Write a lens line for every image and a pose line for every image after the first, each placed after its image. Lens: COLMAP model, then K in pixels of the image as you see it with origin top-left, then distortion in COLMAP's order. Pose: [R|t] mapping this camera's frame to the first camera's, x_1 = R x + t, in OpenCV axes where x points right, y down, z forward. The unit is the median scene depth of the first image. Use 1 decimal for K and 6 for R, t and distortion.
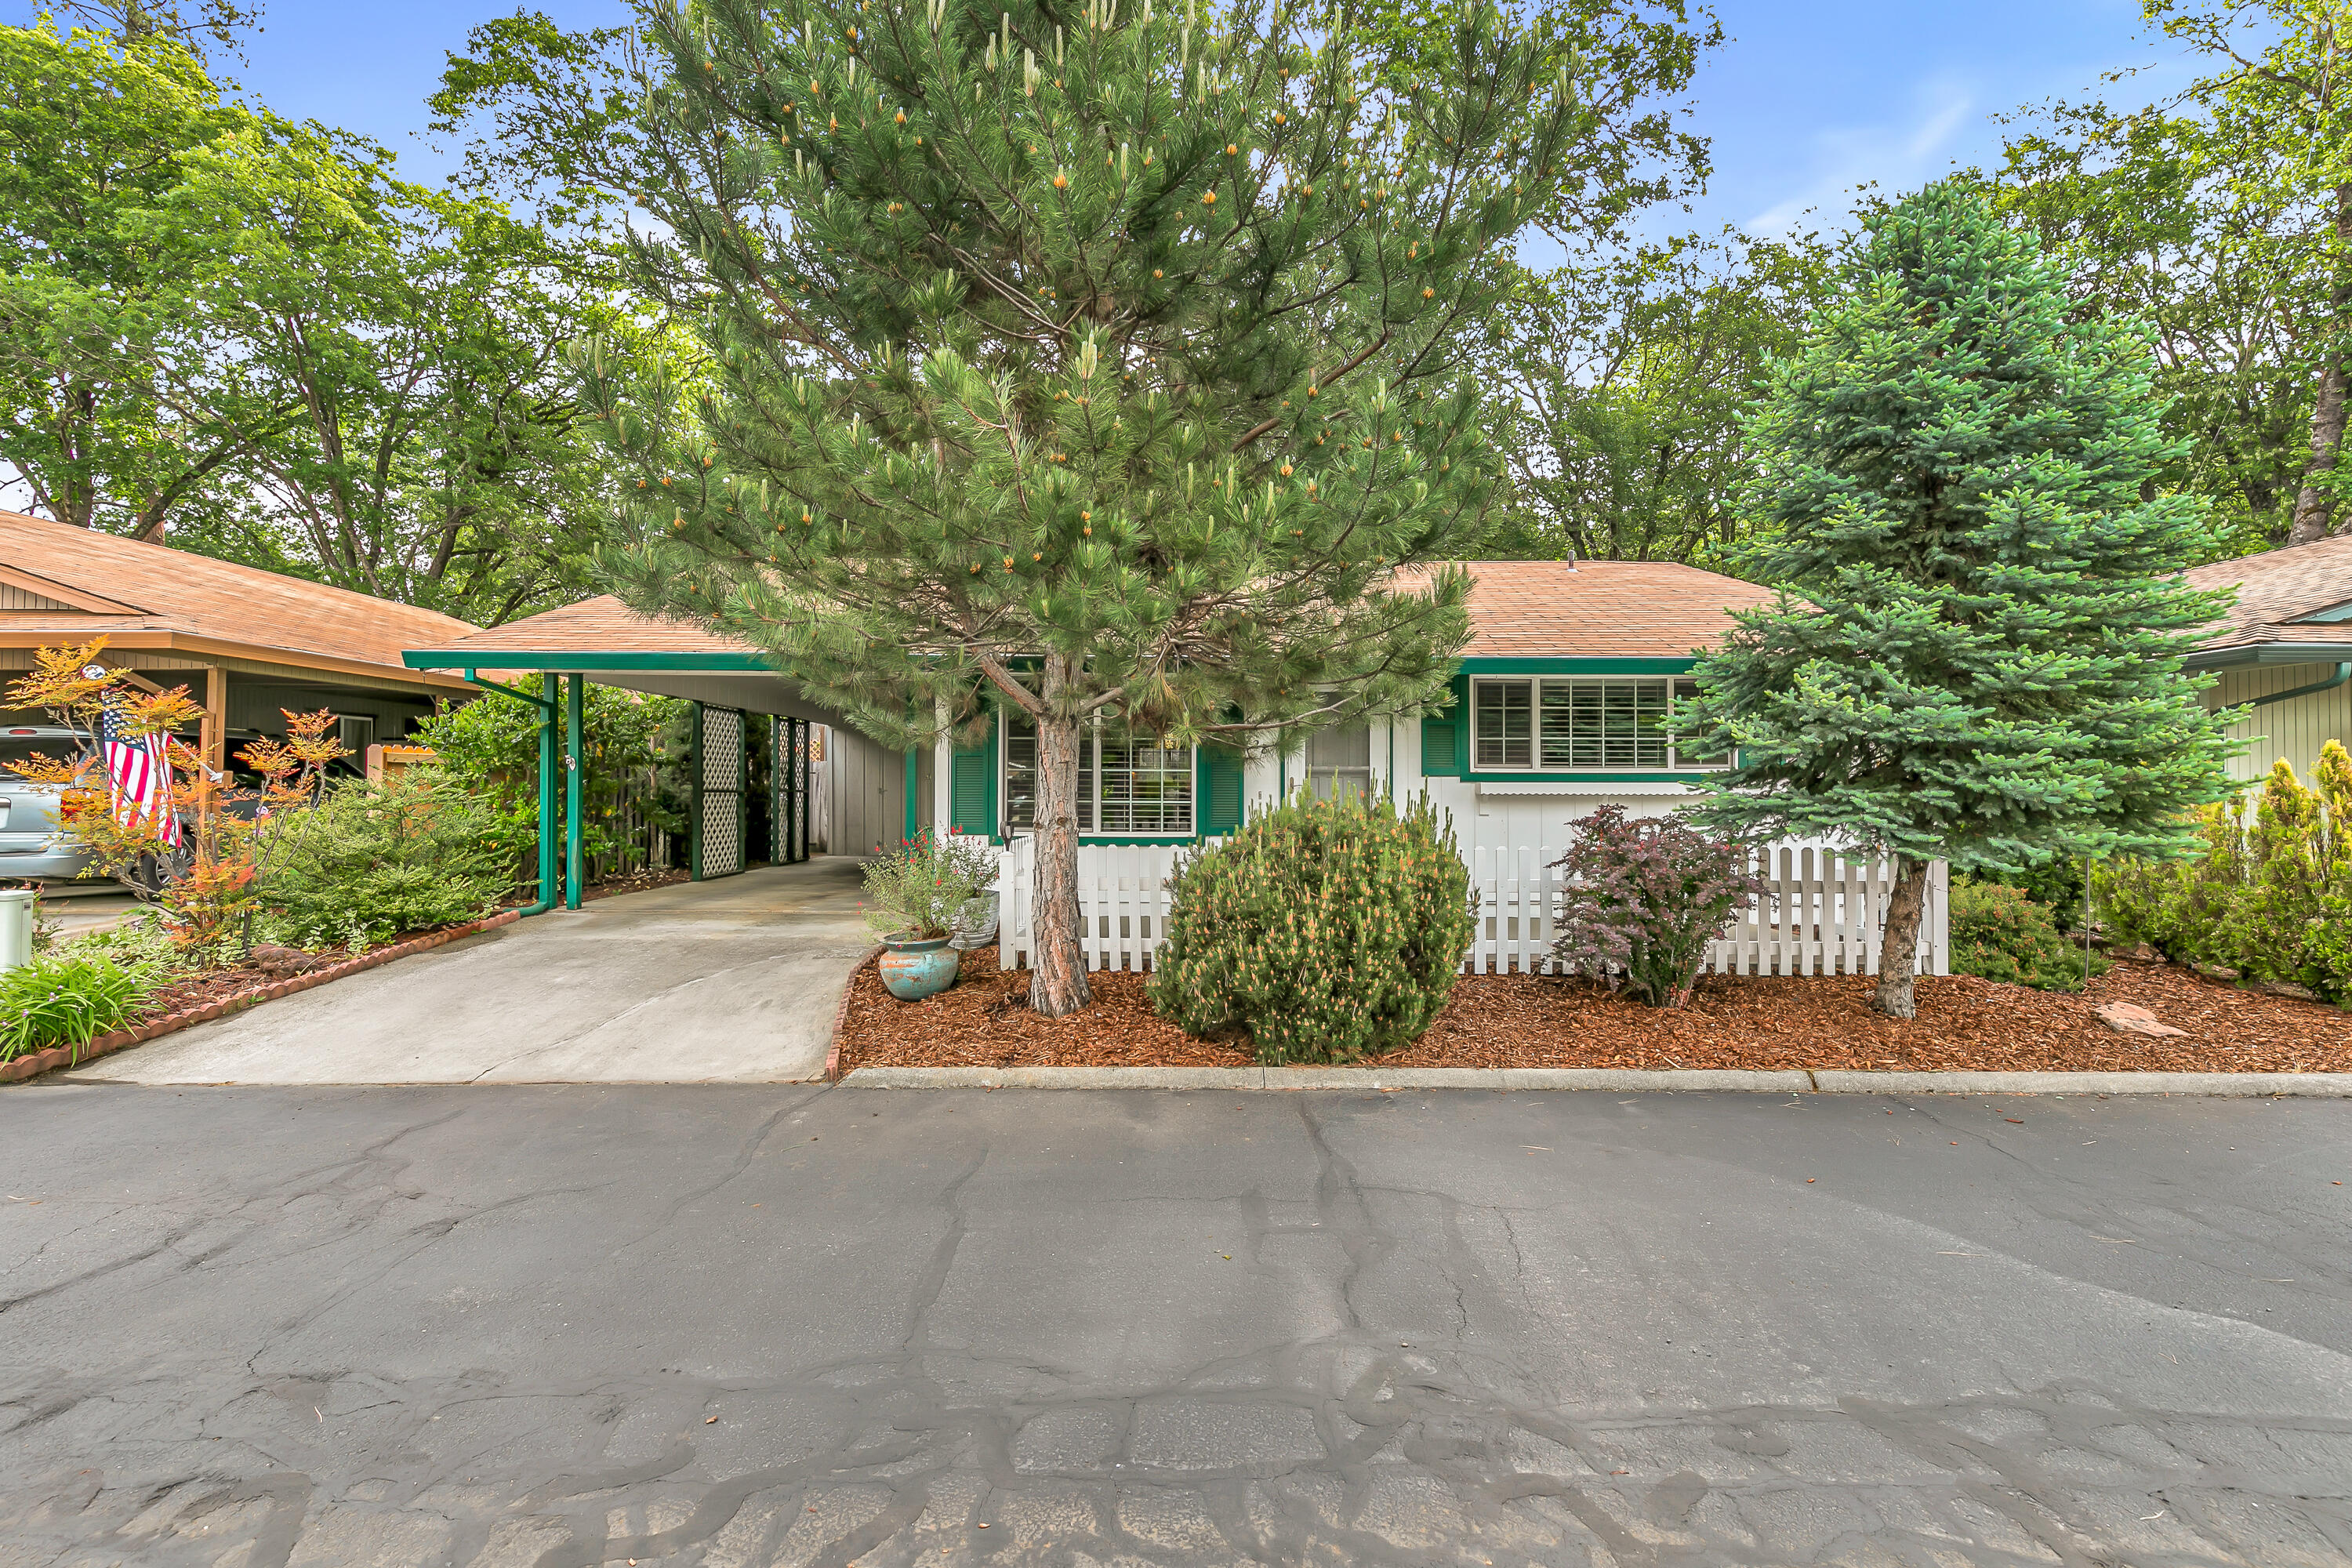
lens RADIAL K [[1092.1, 0, 1179.0], [0, 1092.1, 752.6], [0, 0, 1]] dist [0.010737, -0.001292]
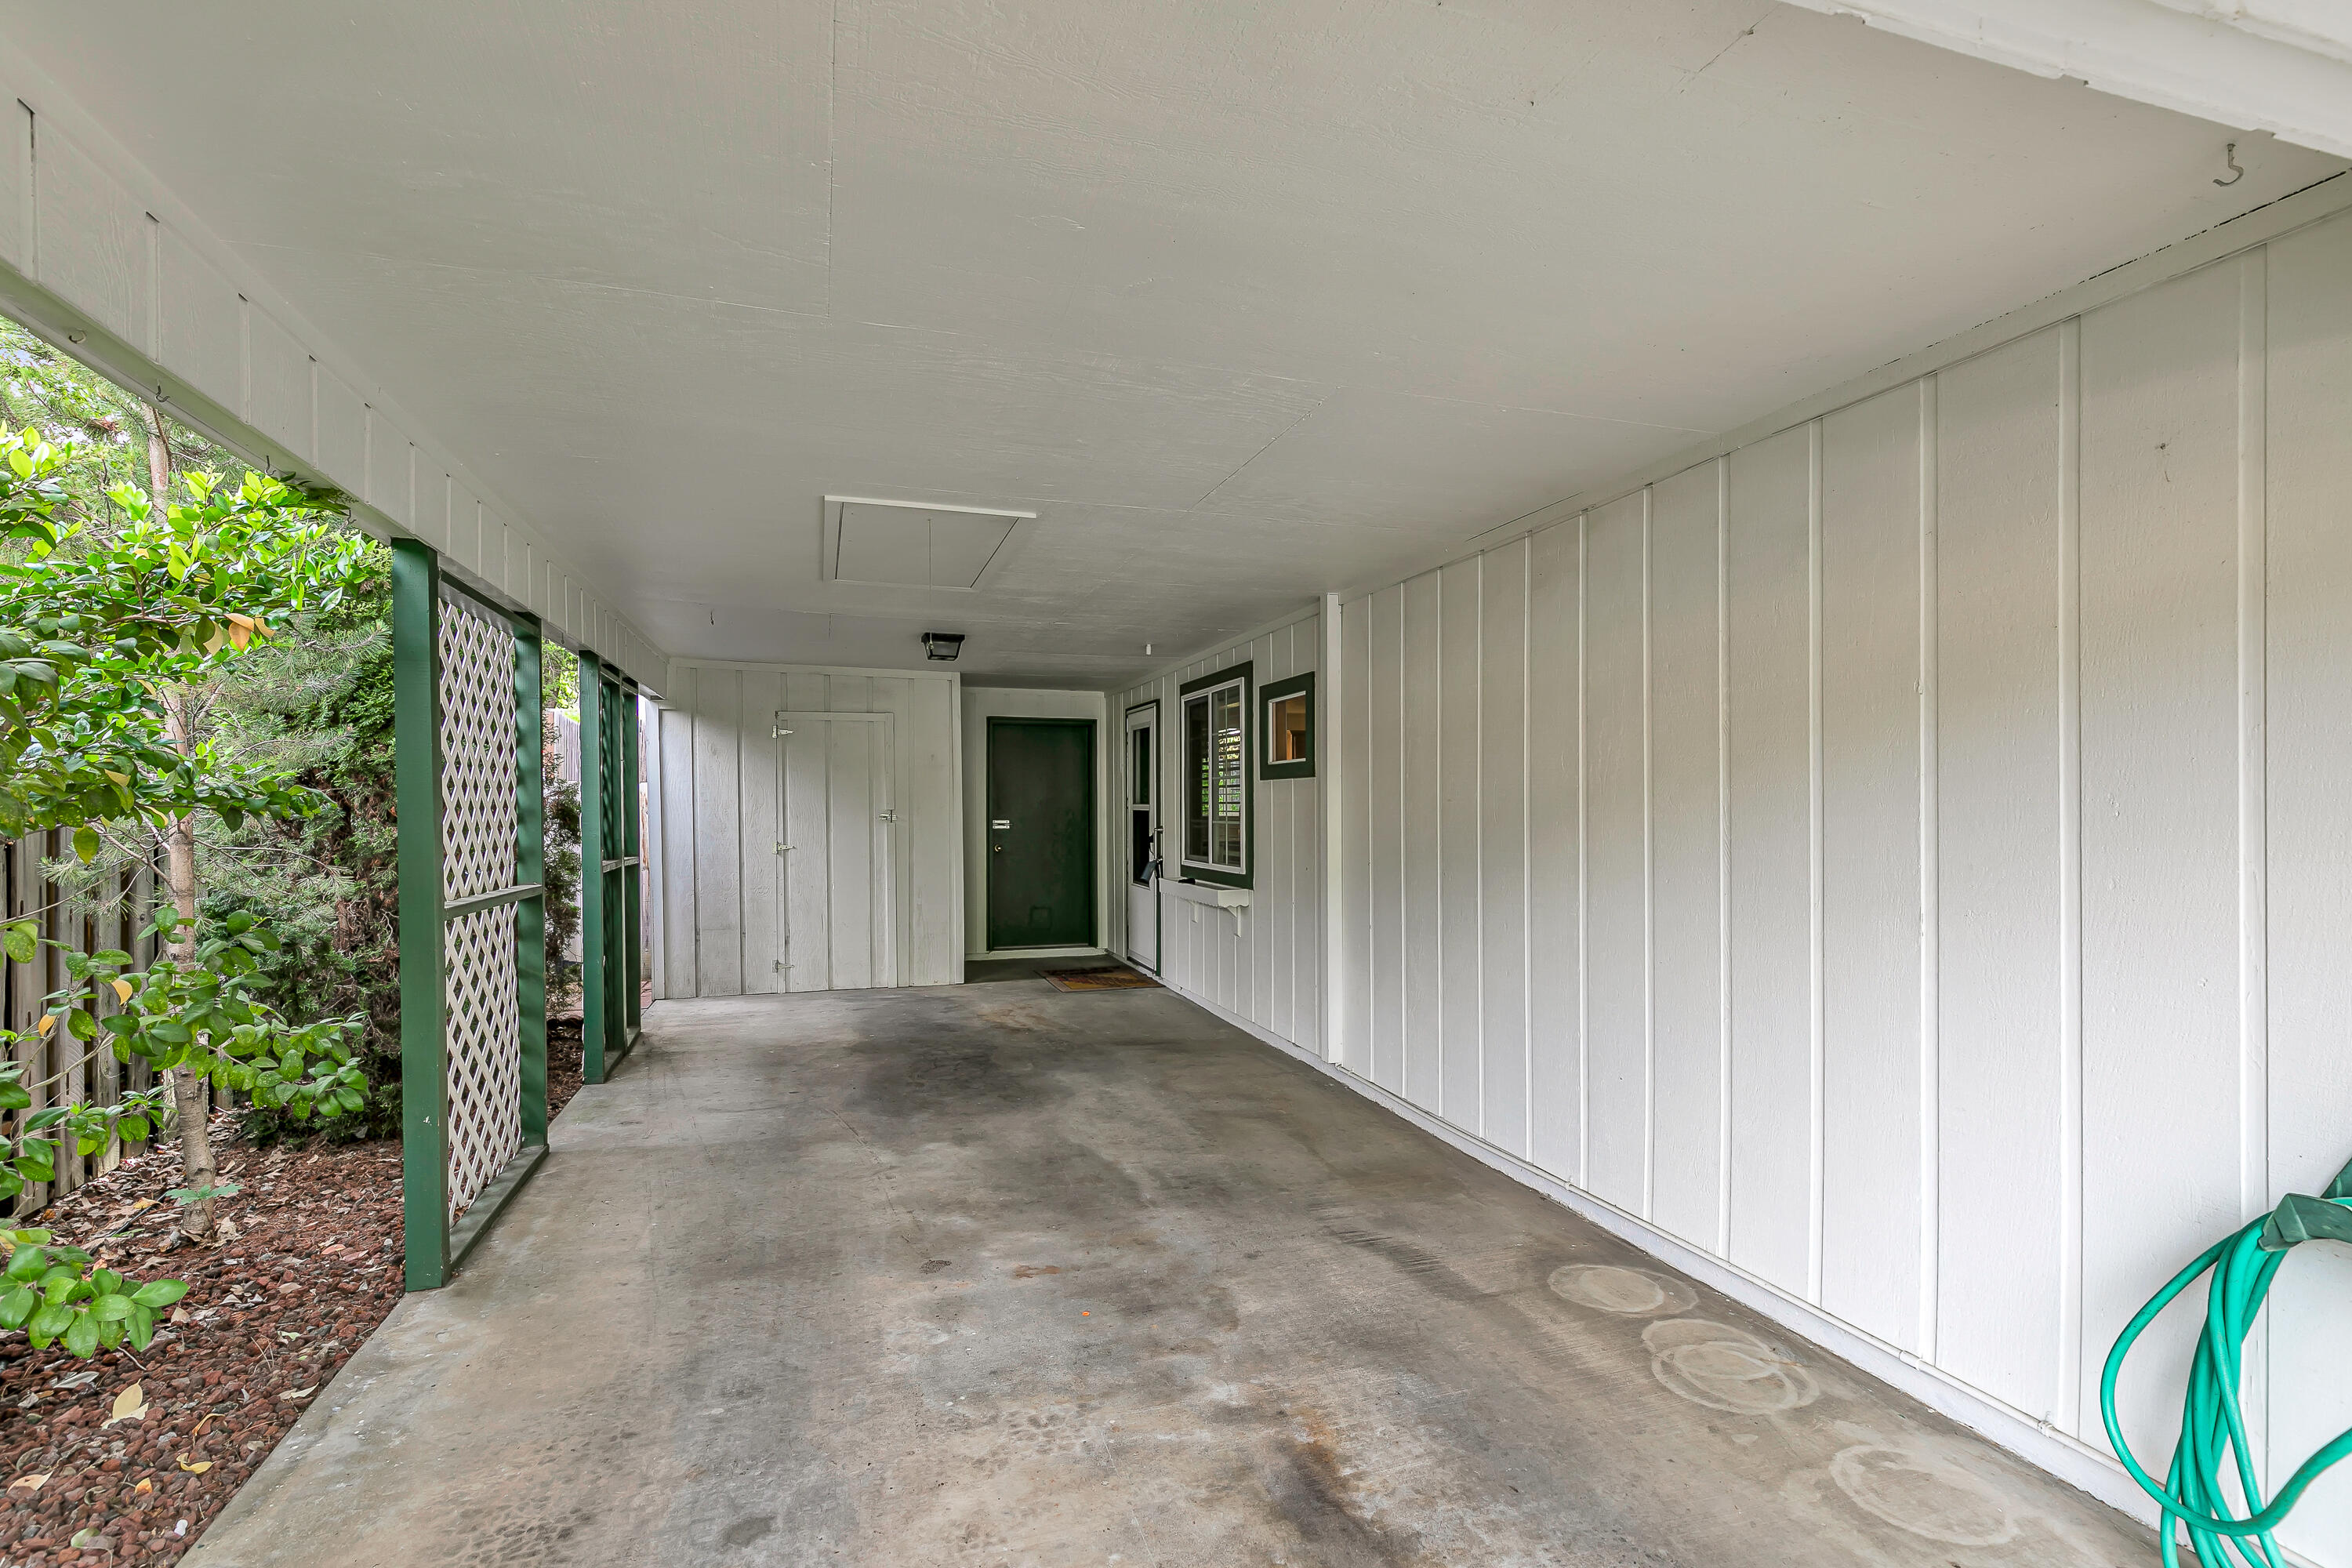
lens RADIAL K [[1092.6, 0, 1176.0], [0, 1092.6, 784.0], [0, 0, 1]] dist [0.000717, -0.000078]
pose [[0.948300, -0.001093, 0.317374, -0.843631], [-0.003879, 0.999879, 0.015033, 0.003064], [-0.317352, -0.015487, 0.948181, 1.691210]]
